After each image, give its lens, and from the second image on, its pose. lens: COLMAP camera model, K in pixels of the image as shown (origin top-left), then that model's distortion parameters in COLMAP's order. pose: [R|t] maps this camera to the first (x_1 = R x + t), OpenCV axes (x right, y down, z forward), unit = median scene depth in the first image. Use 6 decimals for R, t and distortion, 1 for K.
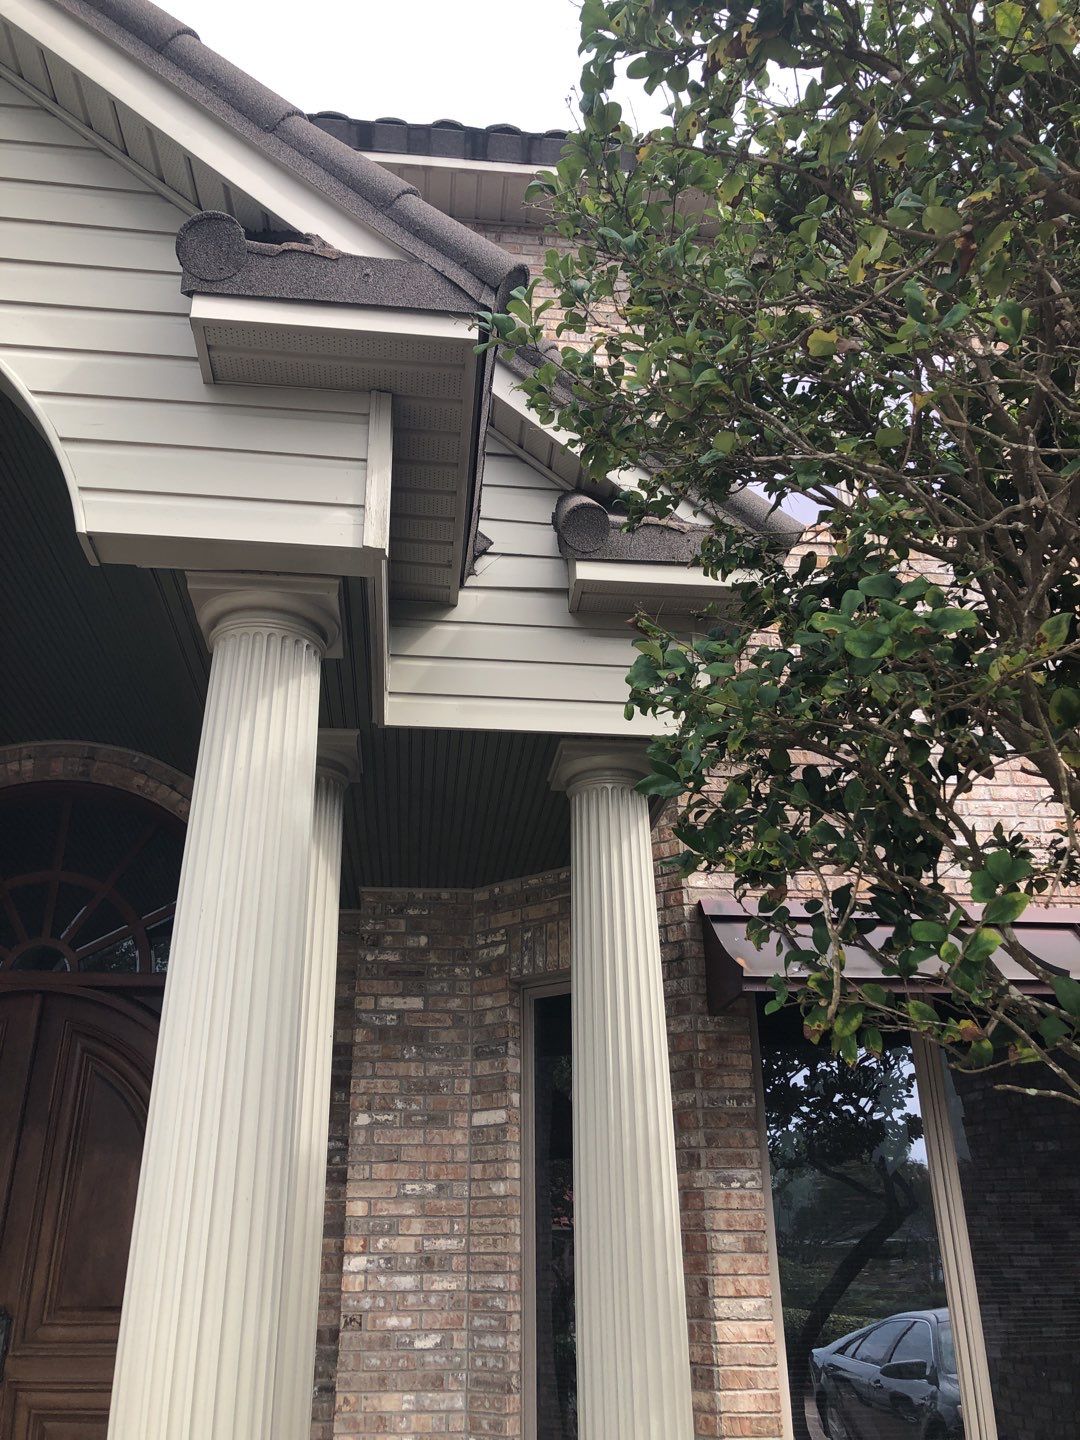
lens RADIAL K [[1133.2, 0, 540.0], [0, 1133.2, 720.0], [0, 0, 1]] dist [-0.000697, -0.009311]
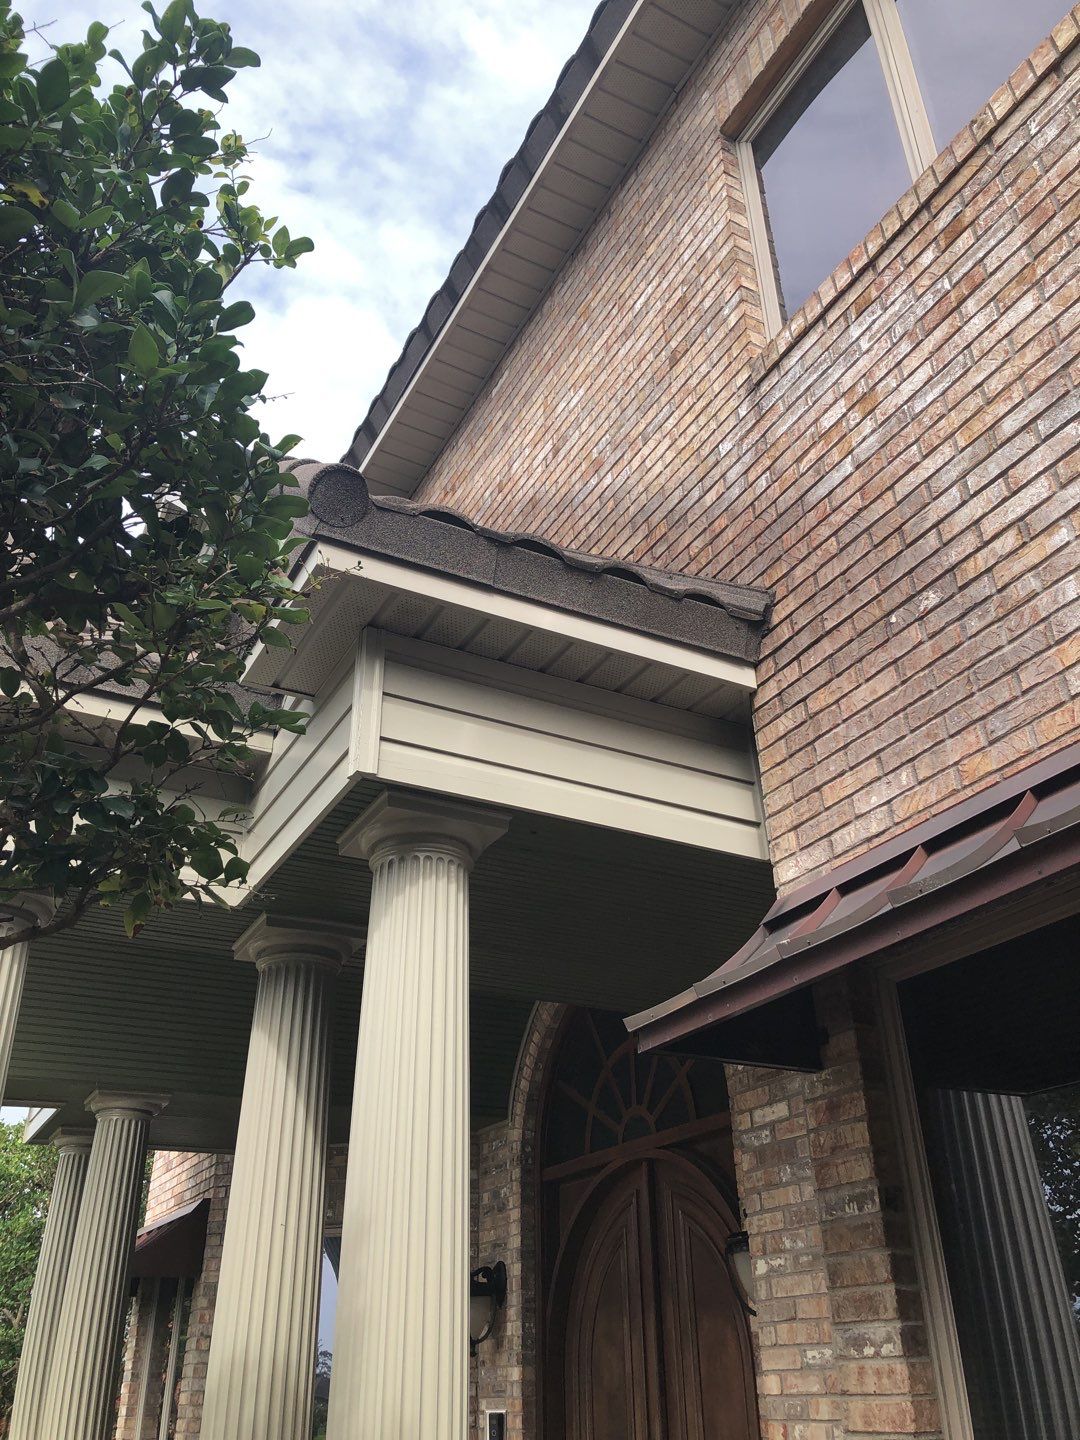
lens RADIAL K [[1171.7, 0, 540.0], [0, 1171.7, 720.0], [0, 0, 1]] dist [0.004816, 0.062113]
pose [[0.369357, -0.459928, -0.807491, 0.661808], [0.399980, 0.863009, -0.308594, 0.210585], [0.838804, -0.208999, 0.502721, 0.521403]]
